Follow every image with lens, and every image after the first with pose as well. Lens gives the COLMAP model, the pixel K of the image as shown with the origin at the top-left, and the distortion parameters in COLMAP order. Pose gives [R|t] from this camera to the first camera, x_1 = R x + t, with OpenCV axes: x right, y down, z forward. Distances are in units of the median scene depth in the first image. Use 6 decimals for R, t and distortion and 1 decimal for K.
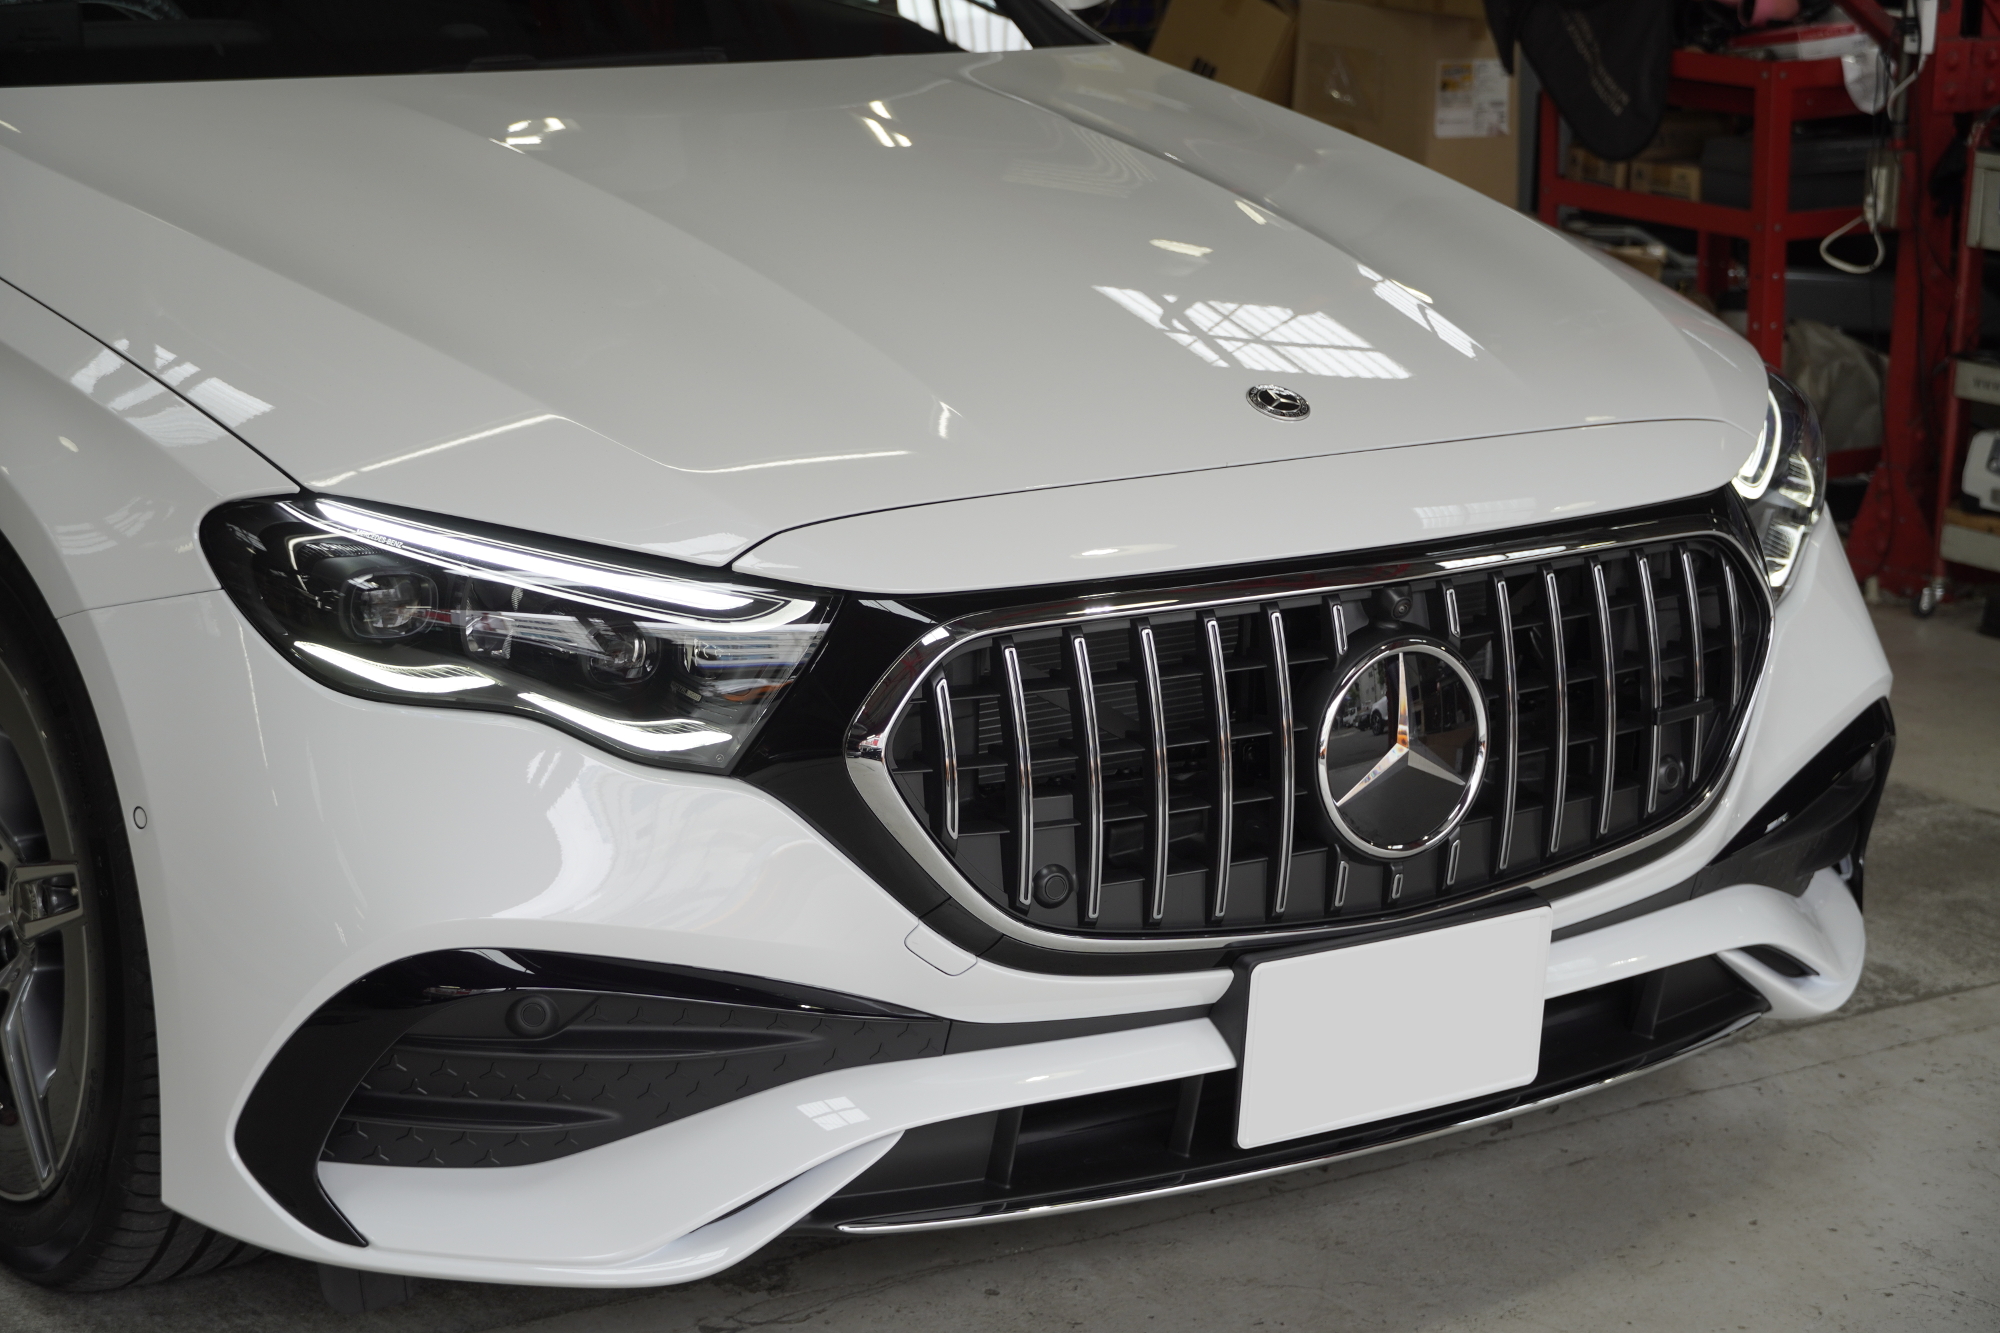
lens RADIAL K [[3901.8, 0, 1000.0], [0, 3901.8, 666.5], [0, 0, 1]] dist [0.063765, 0.073981]
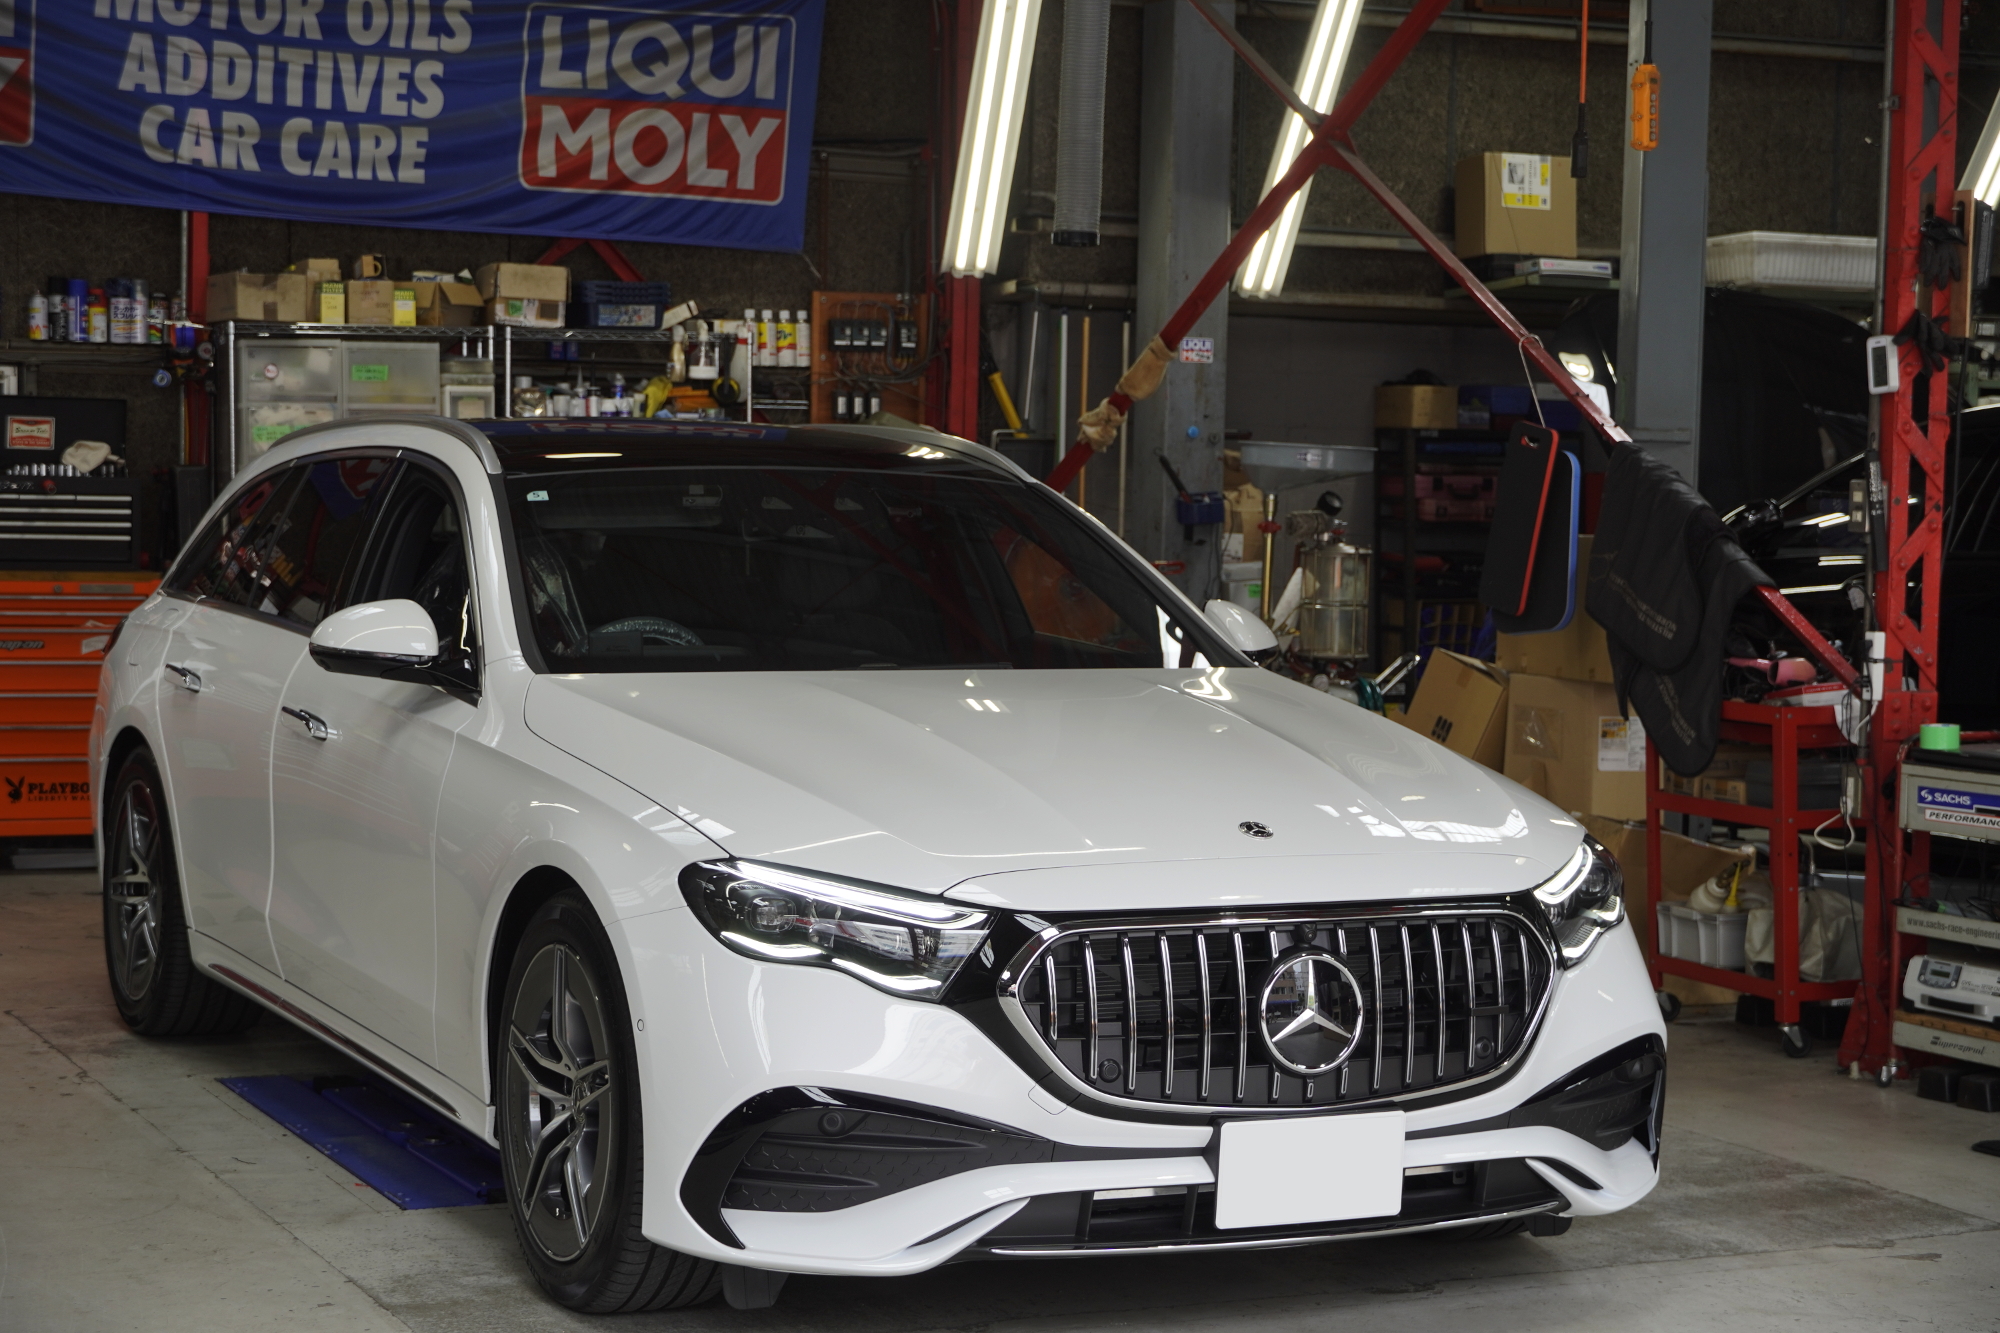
lens RADIAL K [[3672.3, 0, 1000.0], [0, 3672.3, 666.5], [0, 0, 1]] dist [0.045507, -0.124043]
pose [[0.989944, 0.006537, -0.141307, 0.196873], [-0.033093, 0.981915, -0.186409, 0.184253], [0.137533, 0.189211, 0.972257, -0.720015]]
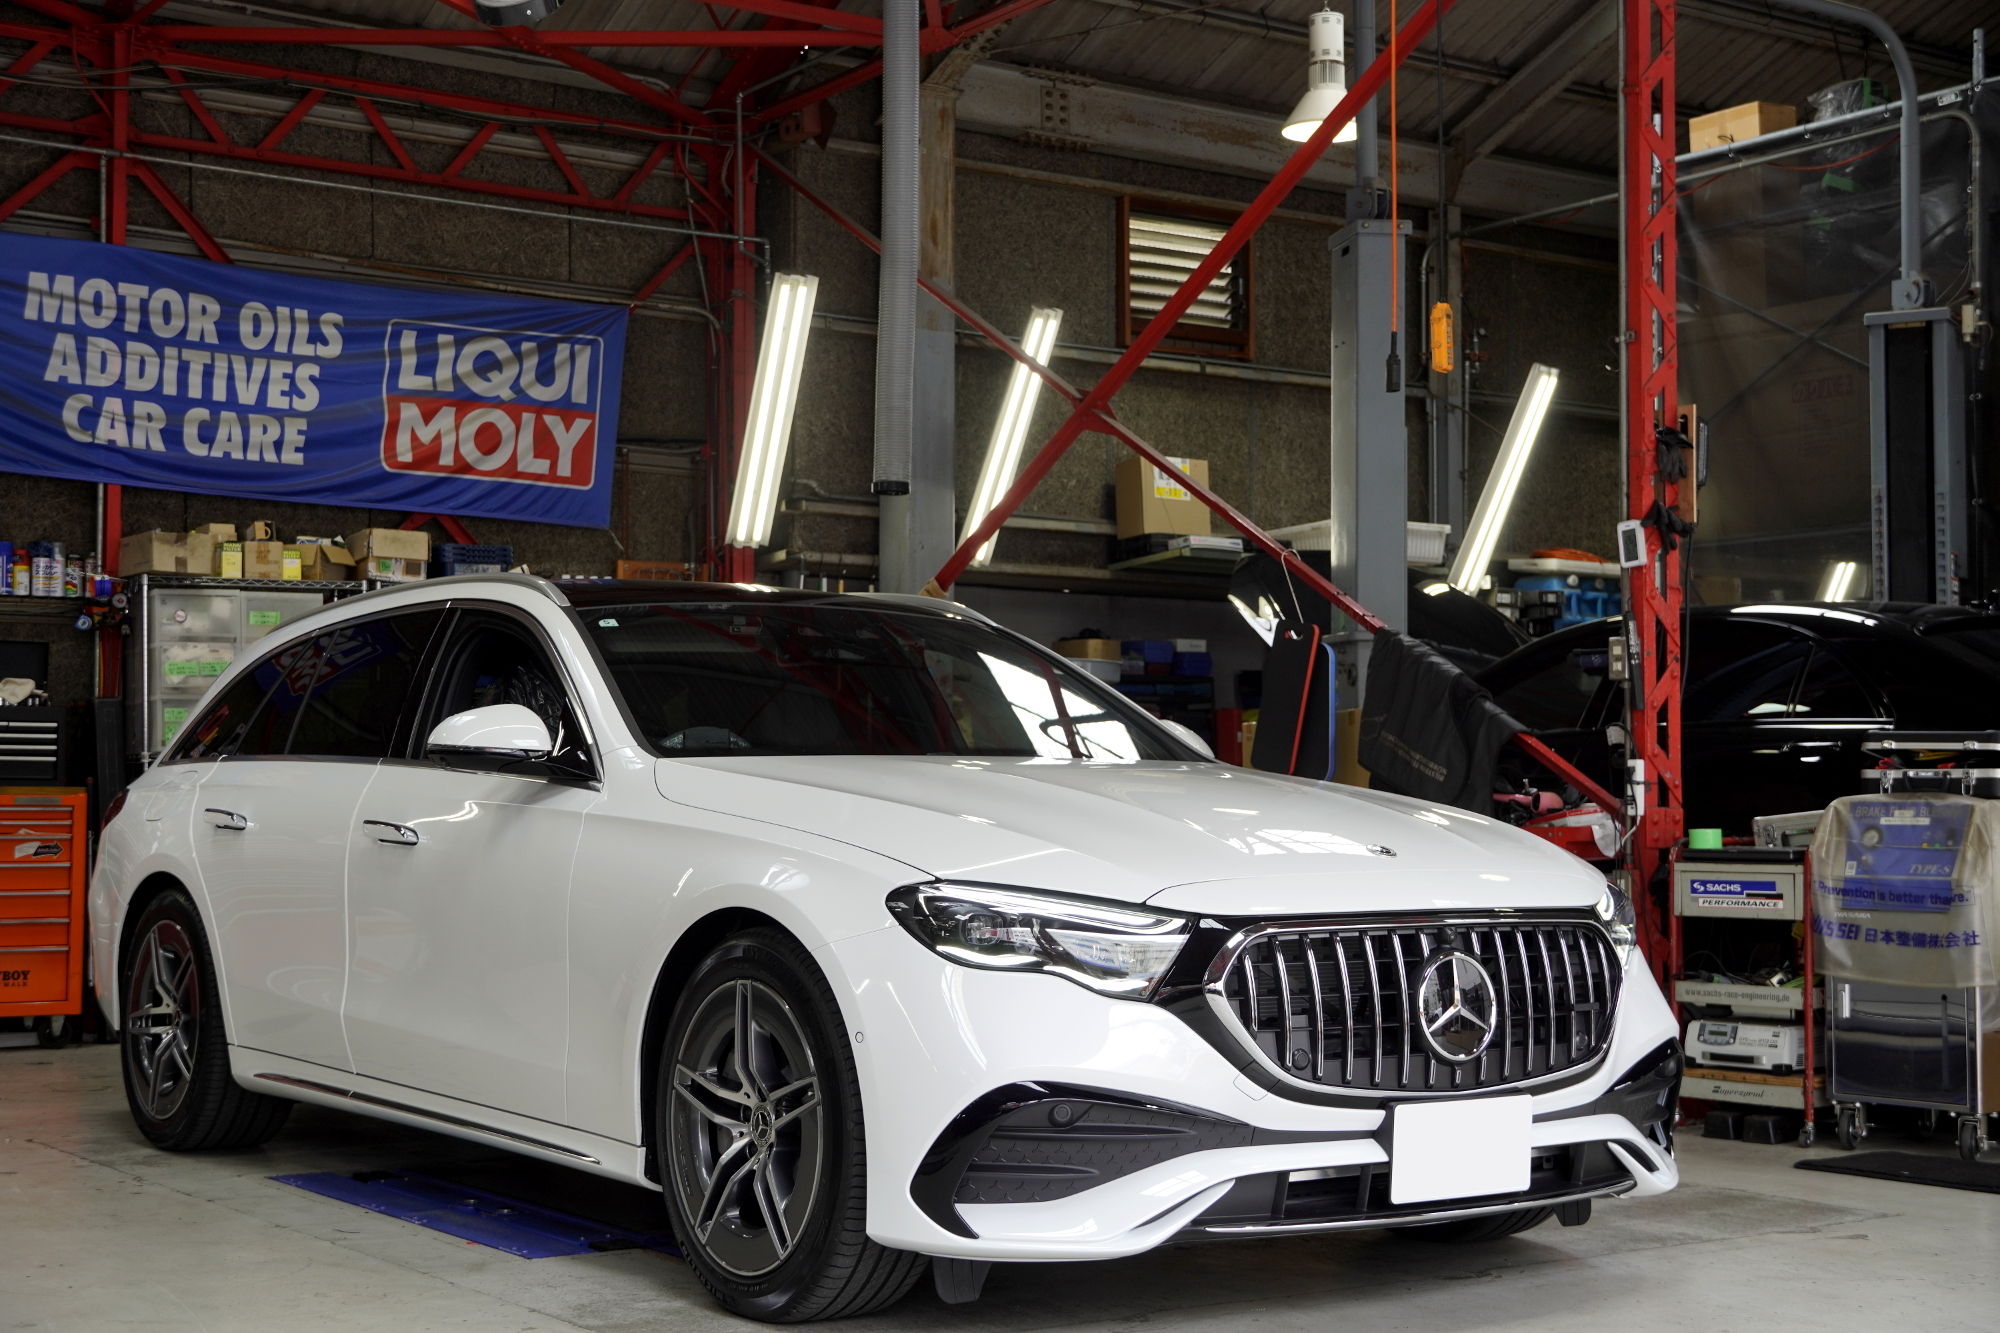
lens RADIAL K [[2778.9, 0, 1000.0], [0, 2778.9, 666.5], [0, 0, 1]] dist [0.025981, 0.037325]
pose [[0.999425, -0.019051, 0.028044, -0.171490], [0.026363, 0.956807, -0.289526, 0.261621], [-0.021316, 0.290099, 0.956759, -0.439017]]
